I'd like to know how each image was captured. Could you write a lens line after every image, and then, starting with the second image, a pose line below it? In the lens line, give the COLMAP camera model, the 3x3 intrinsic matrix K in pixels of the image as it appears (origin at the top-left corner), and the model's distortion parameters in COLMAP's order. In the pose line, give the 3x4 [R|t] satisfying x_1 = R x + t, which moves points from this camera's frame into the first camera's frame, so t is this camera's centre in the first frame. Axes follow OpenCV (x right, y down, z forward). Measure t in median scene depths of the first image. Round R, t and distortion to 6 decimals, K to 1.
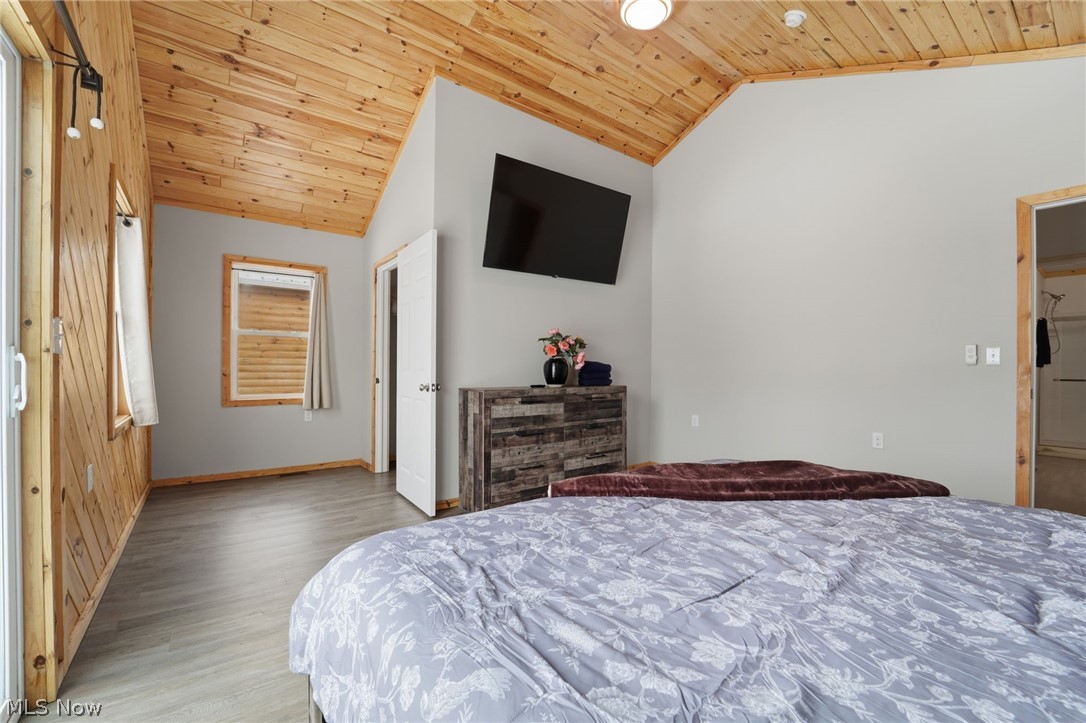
lens RADIAL K [[441.1, 0, 541.6], [0, 441.1, 373.7], [0, 0, 1]] dist [-0.023570, -0.000024]
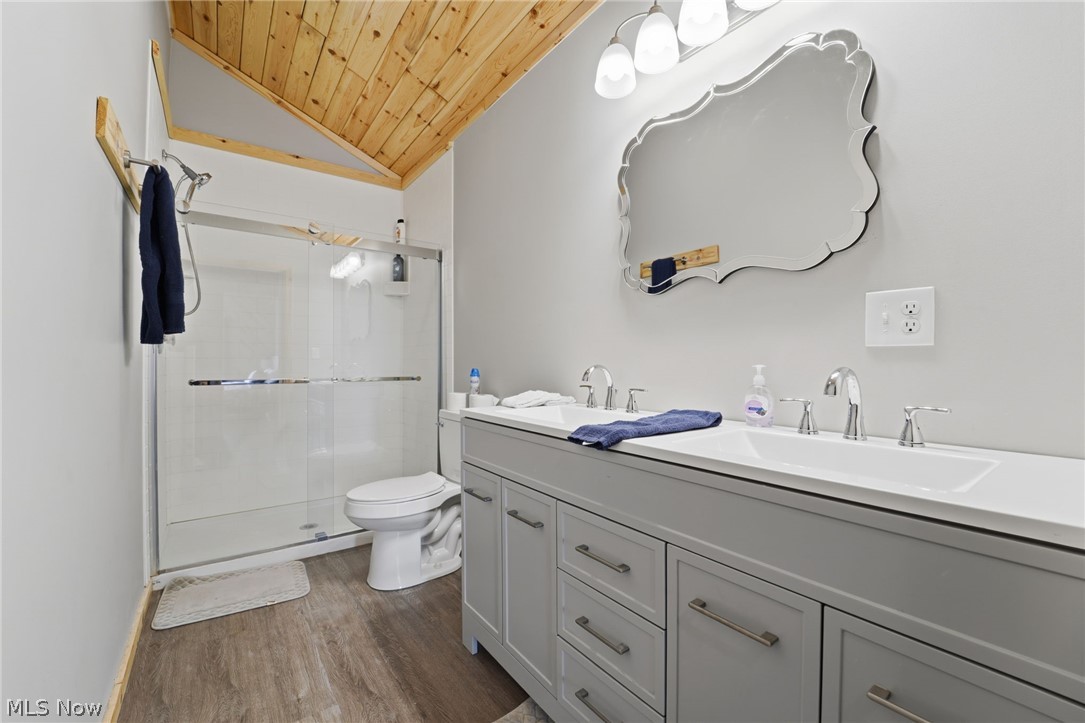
lens RADIAL K [[440.7, 0, 541.1], [0, 440.7, 373.7], [0, 0, 1]] dist [-0.023570, -0.000024]
pose [[-0.004354, -0.010878, 0.999931, 0.875917], [0.001641, 0.999939, 0.010885, 0.001839], [-0.999989, 0.001688, -0.004336, 0.739462]]
